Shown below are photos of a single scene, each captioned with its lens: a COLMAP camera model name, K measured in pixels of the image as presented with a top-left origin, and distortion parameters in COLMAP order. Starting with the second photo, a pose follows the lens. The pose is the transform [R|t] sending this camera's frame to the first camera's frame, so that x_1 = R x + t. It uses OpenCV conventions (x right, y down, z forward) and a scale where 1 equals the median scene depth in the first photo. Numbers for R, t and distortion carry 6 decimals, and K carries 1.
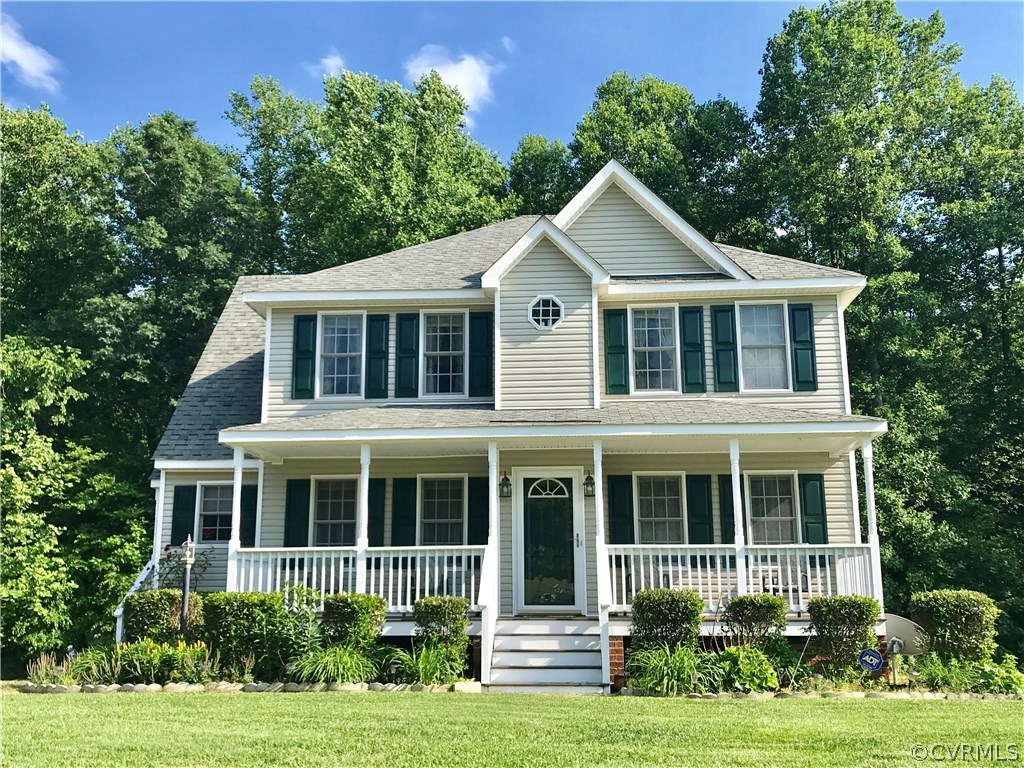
lens RADIAL K [[1010.8, 0, 512.0], [0, 1010.8, 384.0], [0, 0, 1]] dist [0.044010, -0.030395]
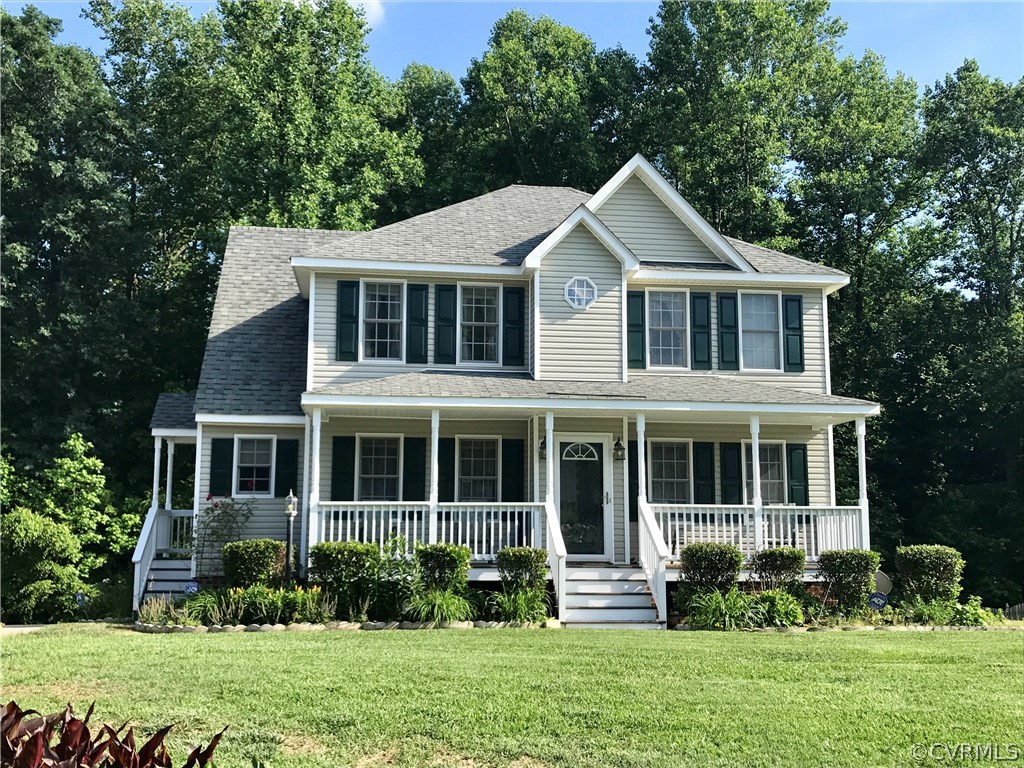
lens RADIAL K [[1083.0, 0, 512.0], [0, 1083.0, 384.0], [0, 0, 1]] dist [0.107133, -0.258741]
pose [[0.981239, 0.034263, 0.189728, -0.255878], [-0.046926, 0.996931, 0.062655, -0.041218], [-0.187000, -0.070383, 0.979835, -0.152799]]
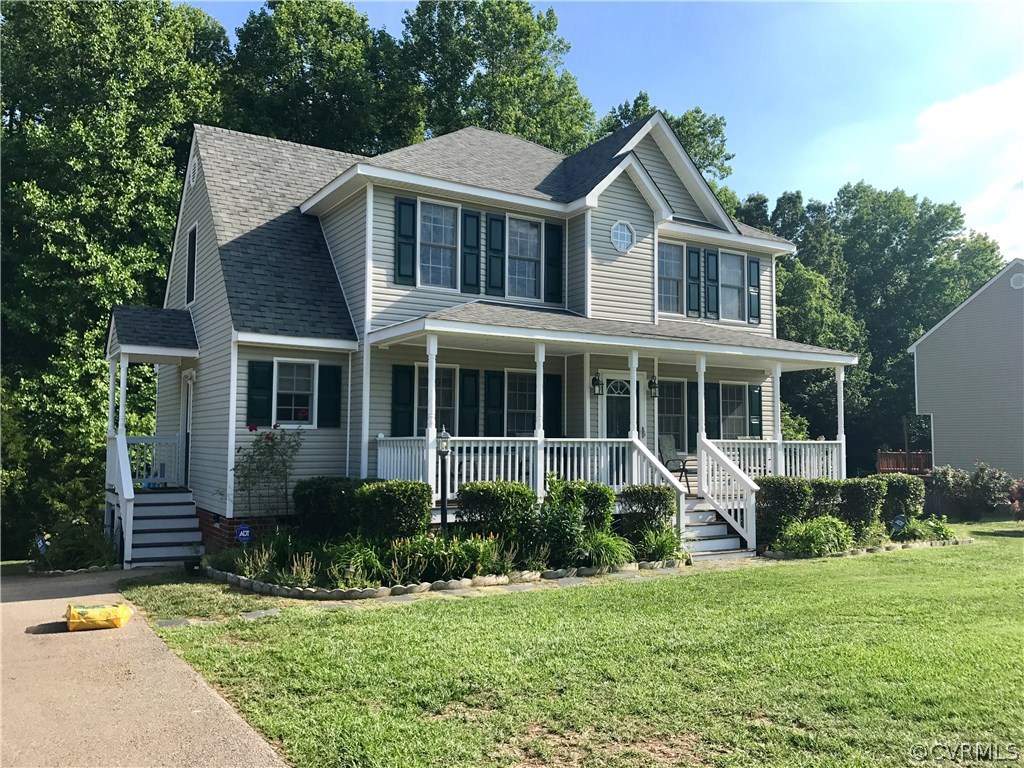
lens RADIAL K [[835.4, 0, 508.2], [0, 835.4, 384.5], [0, 0, 1]] dist [0.030691, -0.018502]
pose [[0.816540, 0.048377, 0.575258, -0.601420], [-0.126834, 0.987168, 0.097016, 0.019548], [-0.563183, -0.152179, 0.812198, 0.264229]]
